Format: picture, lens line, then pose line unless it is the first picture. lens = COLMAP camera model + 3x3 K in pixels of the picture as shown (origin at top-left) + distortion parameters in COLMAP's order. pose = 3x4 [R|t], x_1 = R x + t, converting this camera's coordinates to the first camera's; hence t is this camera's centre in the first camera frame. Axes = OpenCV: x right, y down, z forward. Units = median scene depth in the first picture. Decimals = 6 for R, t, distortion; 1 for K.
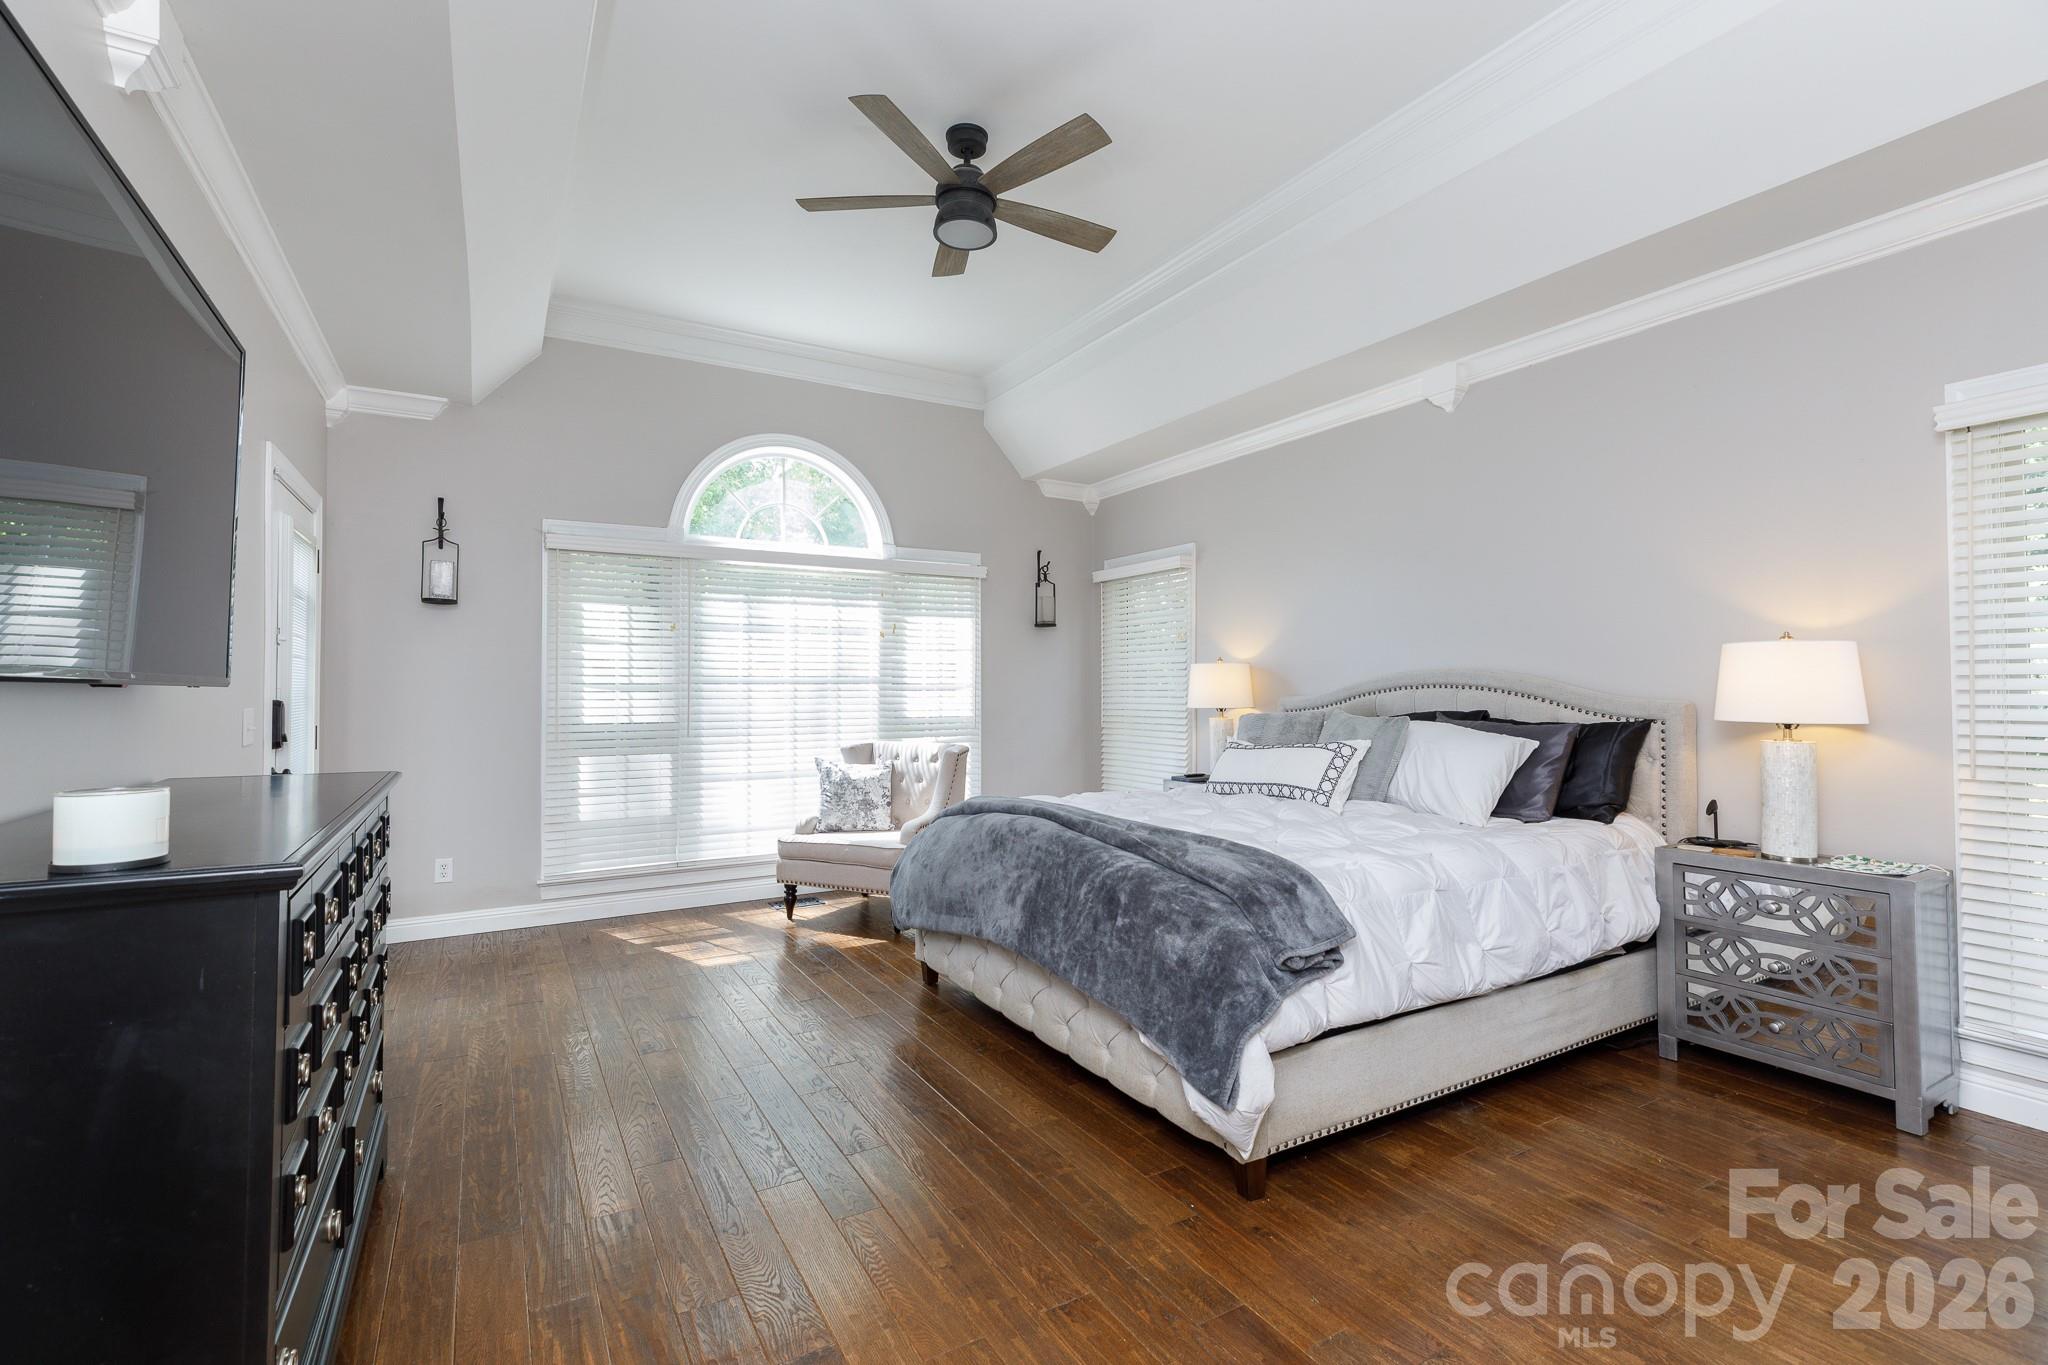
lens RADIAL K [[921.4, 0, 1025.3], [0, 921.4, 666.1], [0, 0, 1]] dist [0.005425, 0.000219]
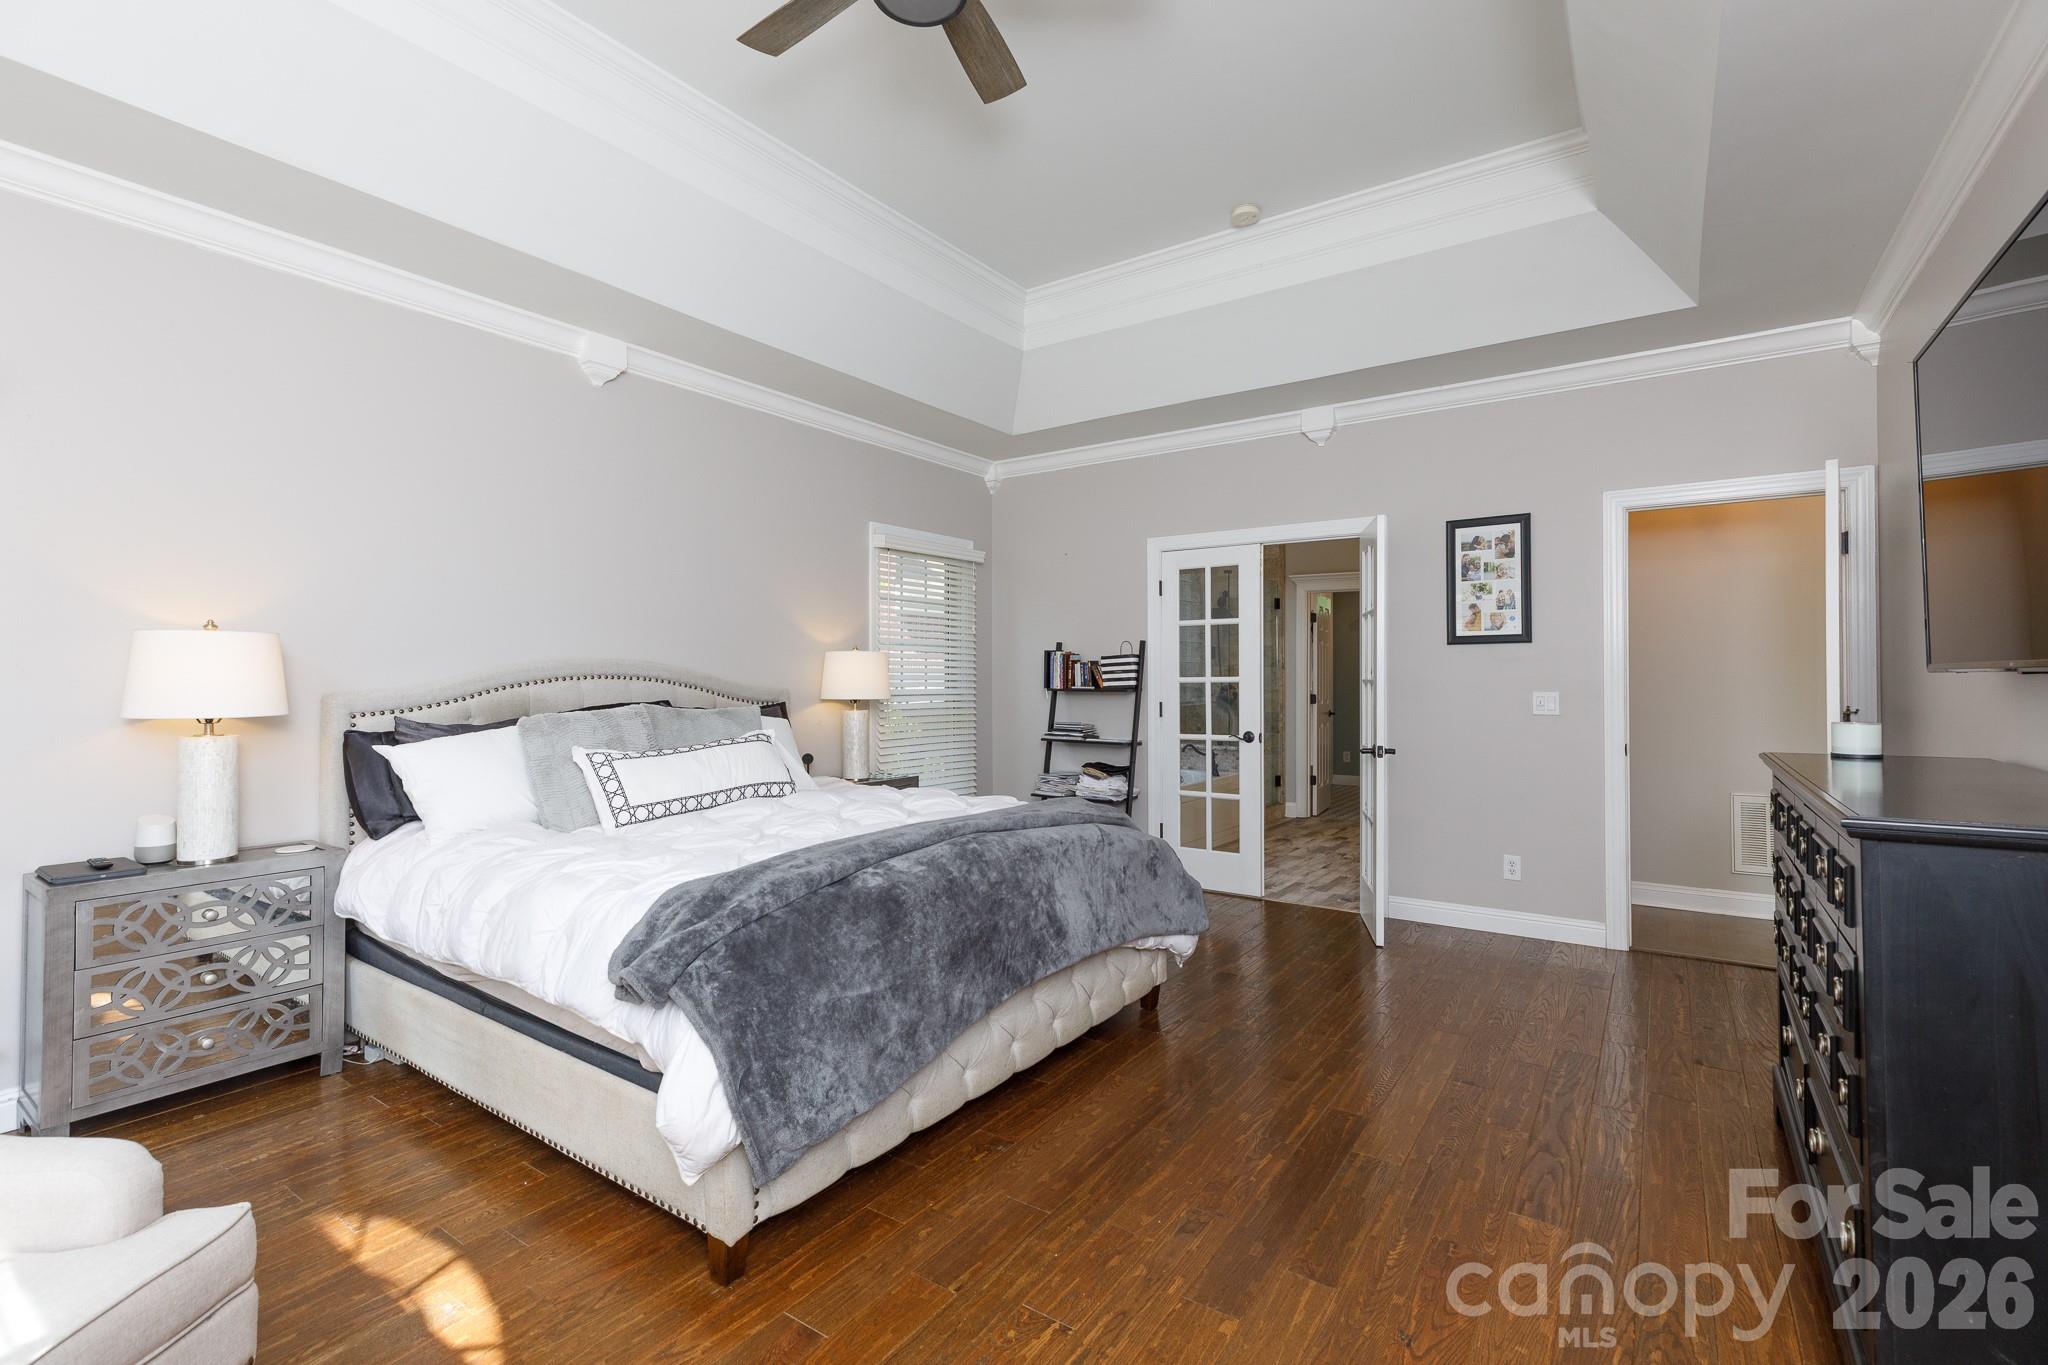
lens RADIAL K [[897.5, 0, 1024.0], [0, 897.5, 682.5], [0, 0, 1]] dist [-0.002272, -0.000218]
pose [[-0.412212, 0.001848, 0.911086, -0.541304], [-0.021177, 0.999708, -0.011609, 0.027945], [-0.910842, -0.024079, -0.412053, 0.953325]]
